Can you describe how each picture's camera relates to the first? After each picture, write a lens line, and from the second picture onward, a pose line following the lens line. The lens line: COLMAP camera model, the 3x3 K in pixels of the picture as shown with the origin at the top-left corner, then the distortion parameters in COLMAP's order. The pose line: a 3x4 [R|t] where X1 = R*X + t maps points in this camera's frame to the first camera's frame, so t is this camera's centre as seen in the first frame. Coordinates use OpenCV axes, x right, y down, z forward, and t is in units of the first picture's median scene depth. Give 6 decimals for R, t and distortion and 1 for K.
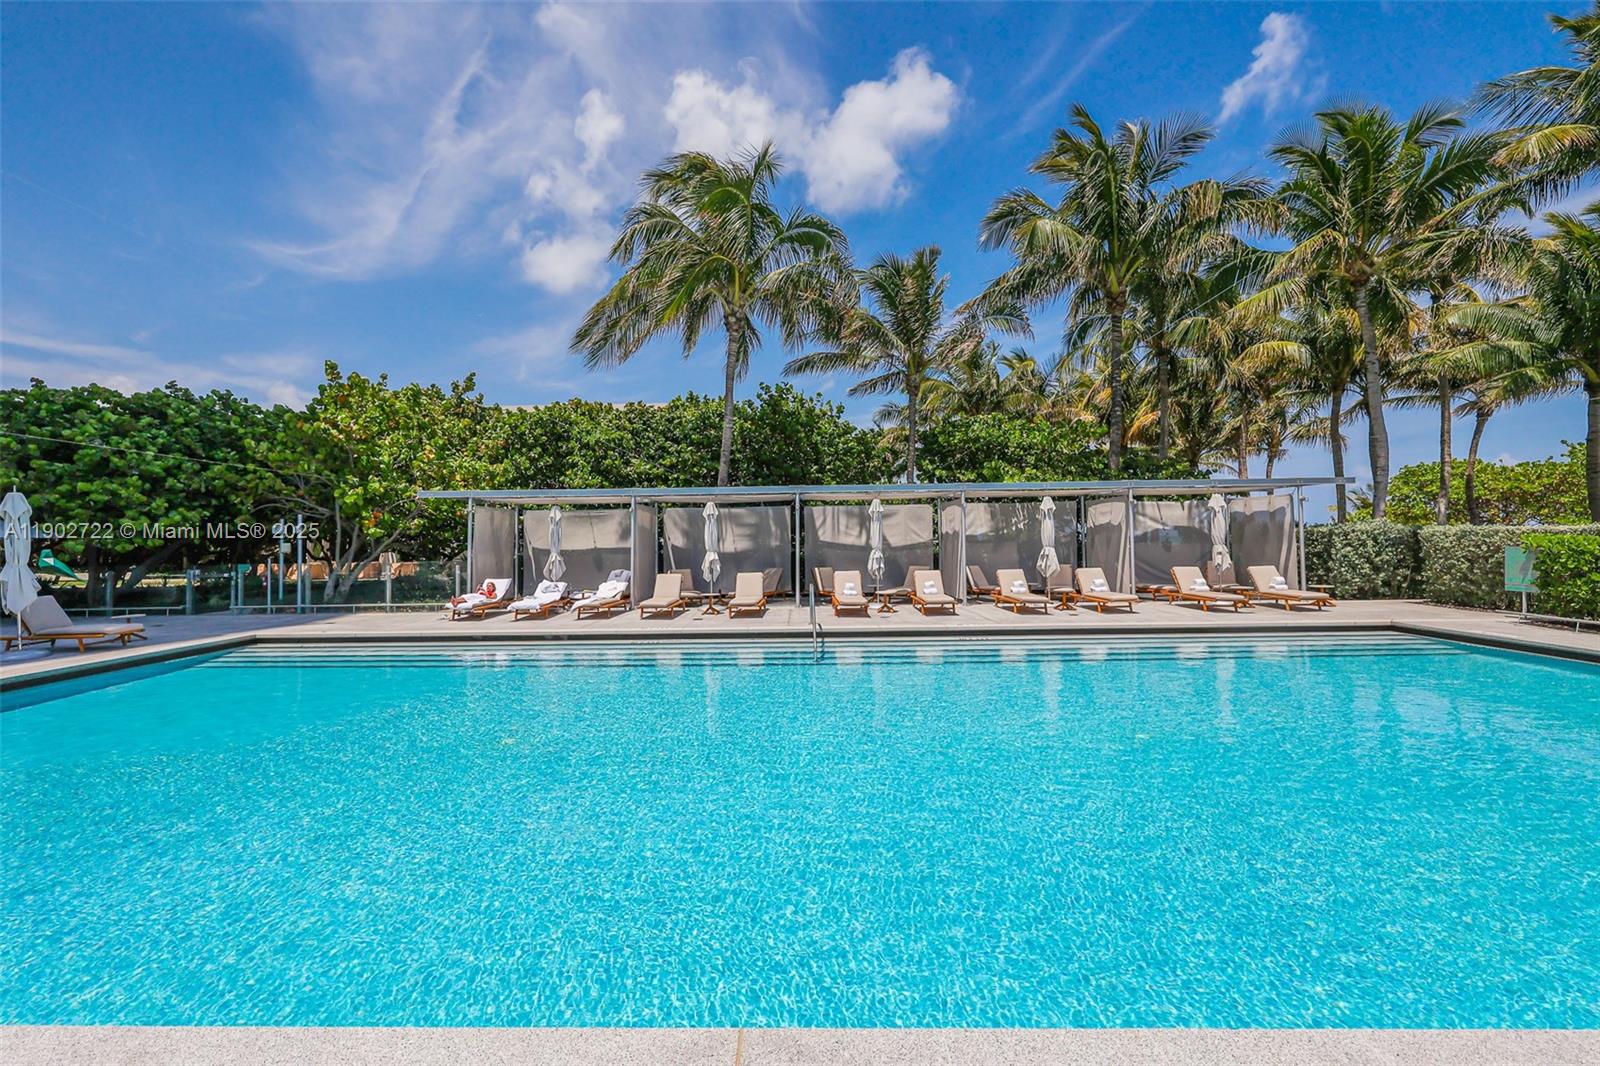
lens RADIAL K [[678.5, 0, 784.4], [0, 678.5, 528.9], [0, 0, 1]] dist [-0.002872, 0.000128]
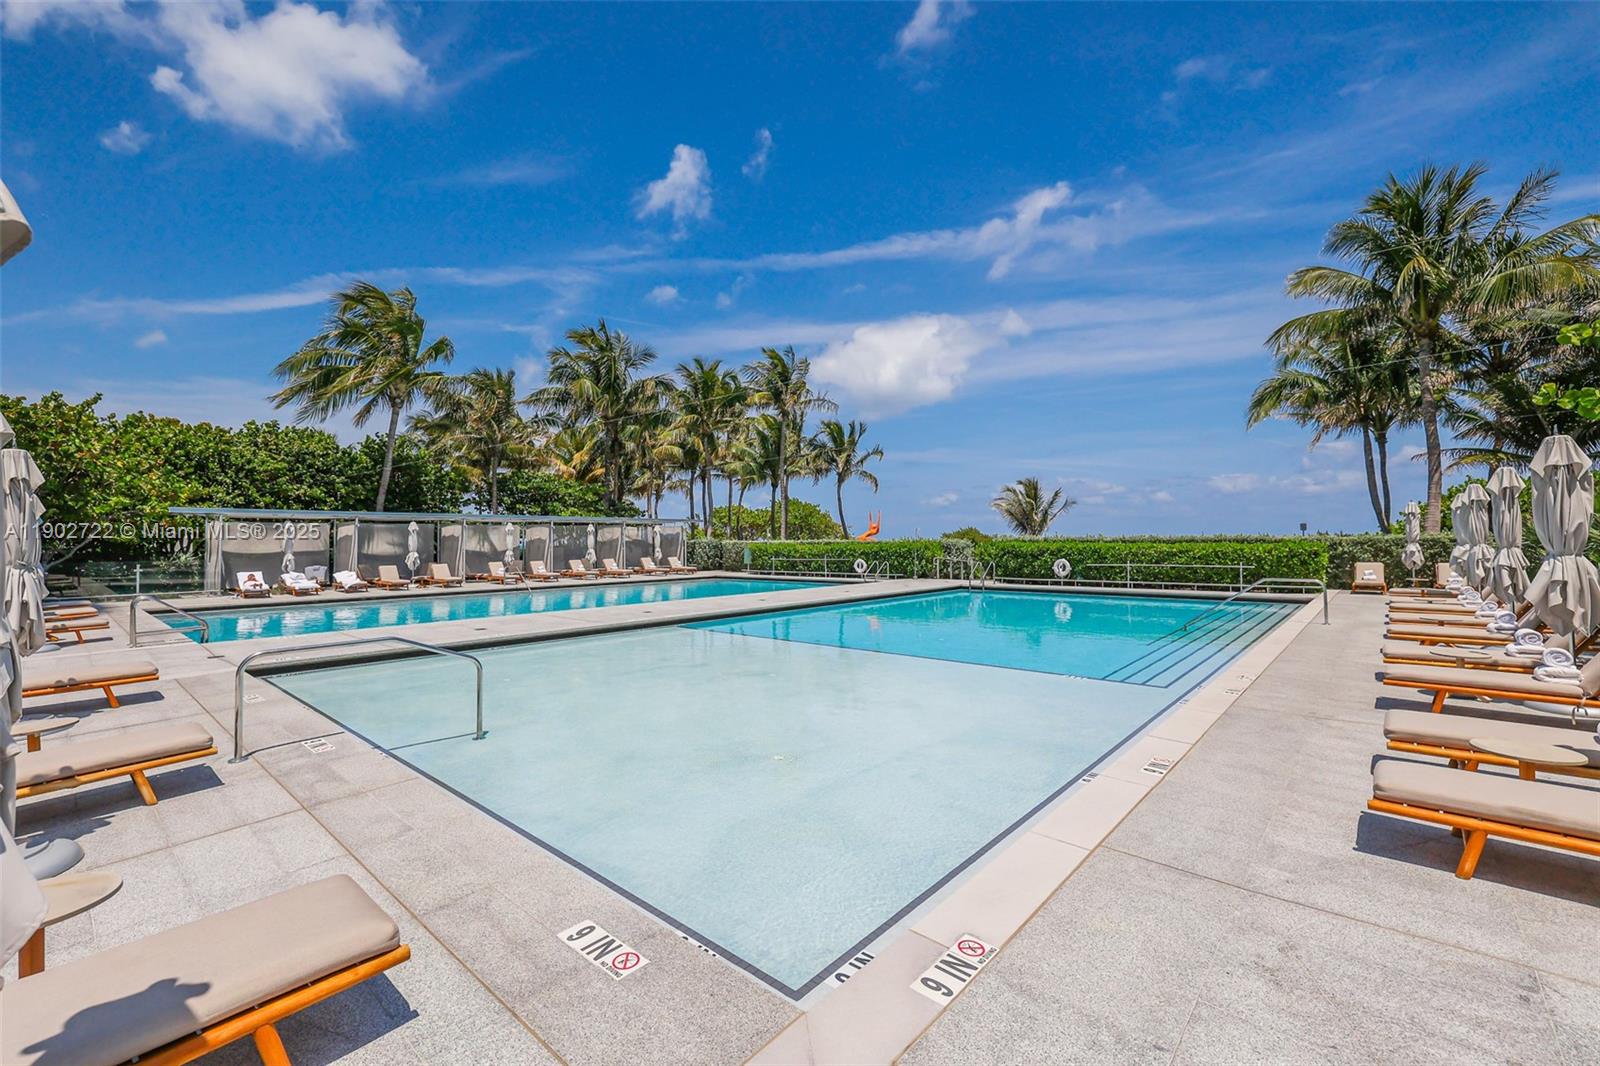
lens RADIAL K [[678.5, 0, 773.6], [0, 678.5, 526.9], [0, 0, 1]] dist [-0.002872, 0.000128]
pose [[0.669059, 0.023586, 0.742835, -0.660357], [-0.013012, 0.999715, -0.020022, -0.005600], [-0.743095, 0.003730, 0.669175, -0.677310]]
